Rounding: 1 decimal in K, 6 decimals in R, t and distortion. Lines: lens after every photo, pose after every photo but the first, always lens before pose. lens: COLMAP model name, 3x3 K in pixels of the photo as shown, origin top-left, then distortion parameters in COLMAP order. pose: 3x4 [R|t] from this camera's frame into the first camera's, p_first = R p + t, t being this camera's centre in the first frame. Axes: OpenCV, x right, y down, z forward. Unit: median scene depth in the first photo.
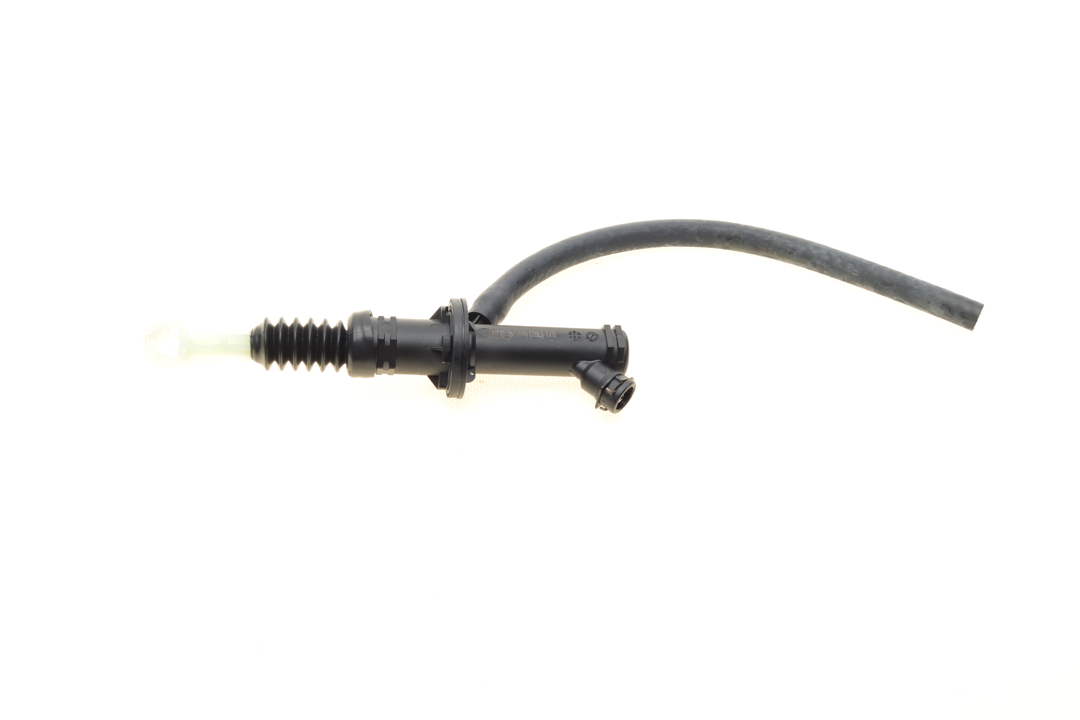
lens RADIAL K [[1117.9, 0, 542.9], [0, 1117.9, 361.9], [0, 0, 1]] dist [-0.024663, 0.000000]
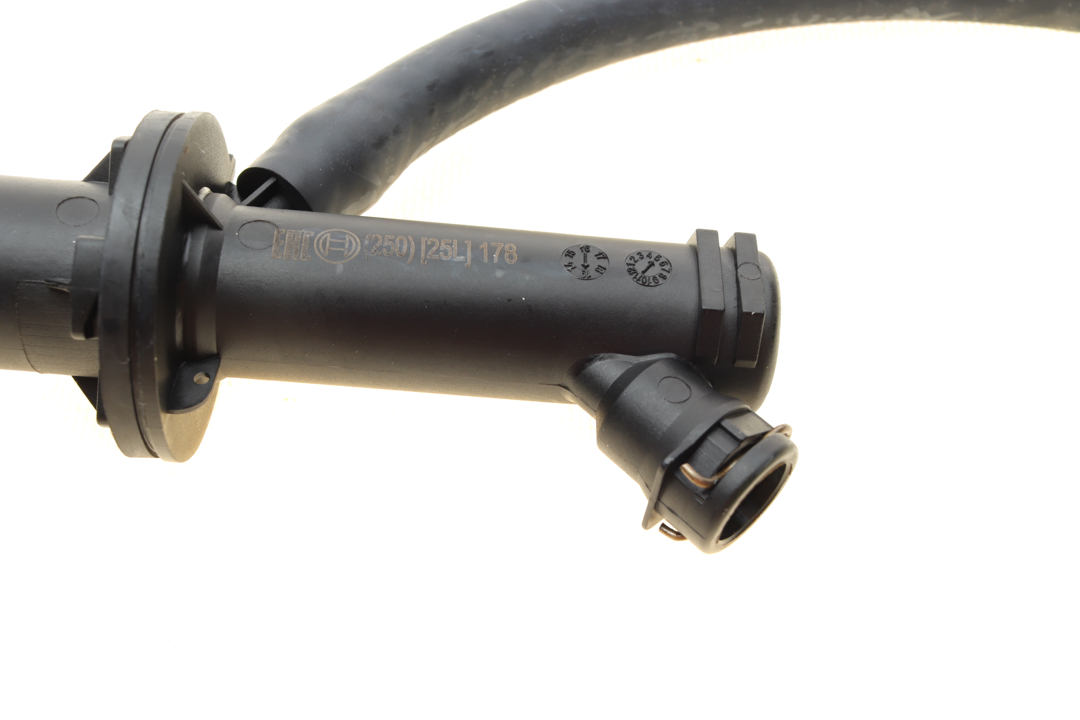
lens RADIAL K [[1117.9, 0, 532.5], [0, 1117.9, 353.2], [0, 0, 1]] dist [-0.024663, 0.000000]
pose [[0.989188, 0.058721, -0.134387, 0.054376], [-0.053603, 0.997704, 0.041395, -0.011390], [0.136509, -0.033744, 0.990064, 0.720960]]
